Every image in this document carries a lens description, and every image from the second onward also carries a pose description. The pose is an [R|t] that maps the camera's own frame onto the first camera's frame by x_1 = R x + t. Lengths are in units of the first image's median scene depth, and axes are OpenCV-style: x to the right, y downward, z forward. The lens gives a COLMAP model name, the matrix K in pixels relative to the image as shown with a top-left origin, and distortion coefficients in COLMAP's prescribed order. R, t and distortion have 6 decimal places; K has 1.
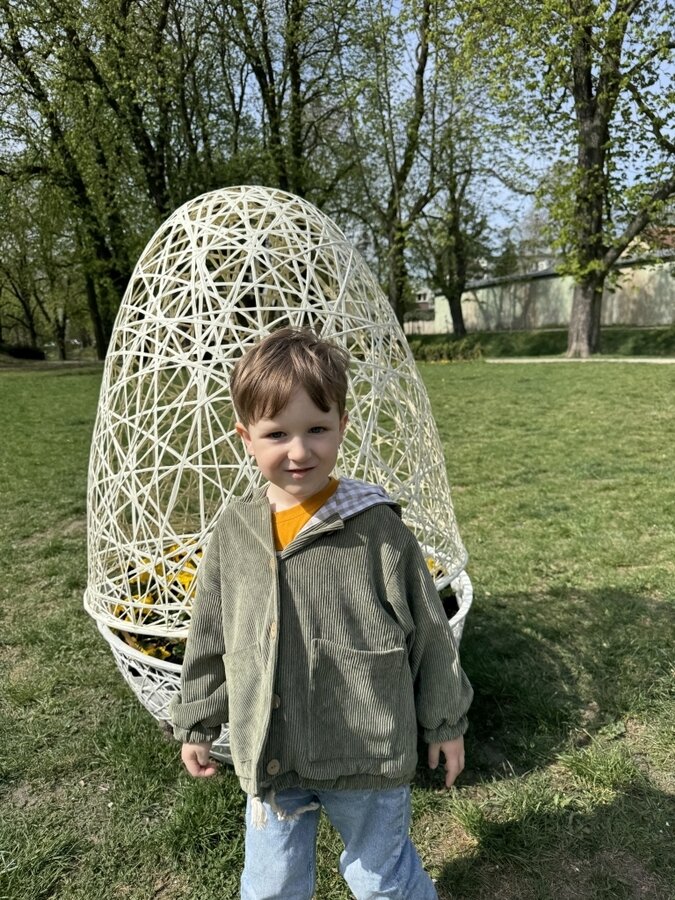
lens RADIAL K [[636.9, 0, 334.3], [0, 636.9, 446.5], [0, 0, 1]] dist [0.030647, -0.043363]
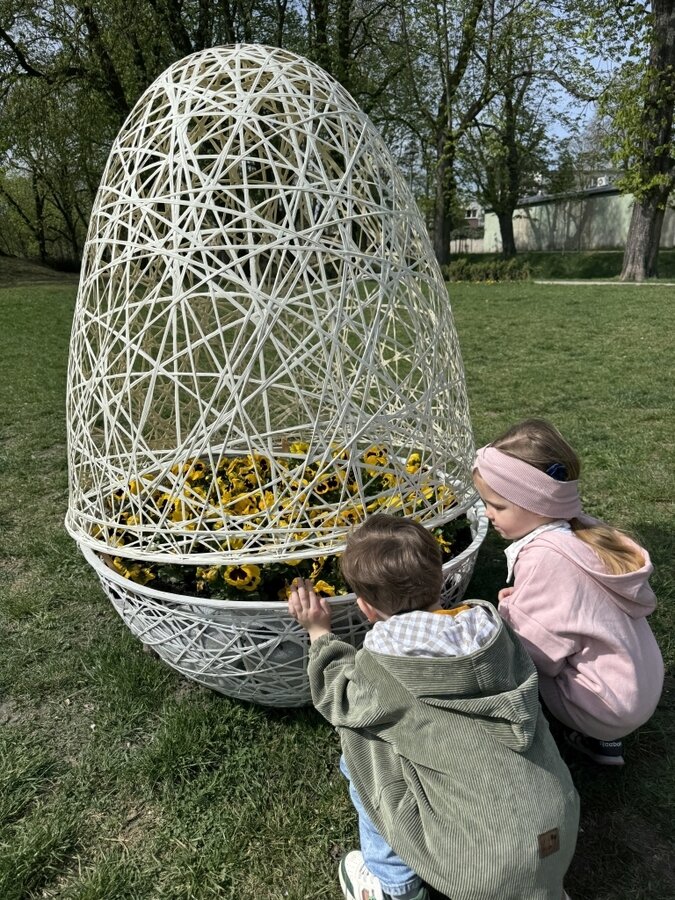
lens RADIAL K [[636.9, 0, 335.7], [0, 636.9, 442.4], [0, 0, 1]] dist [0.030647, -0.043363]
pose [[0.997892, 0.034200, -0.055162, 0.047736], [-0.027646, 0.992924, 0.115491, 0.014706], [0.058721, -0.113722, 0.991776, 0.107716]]
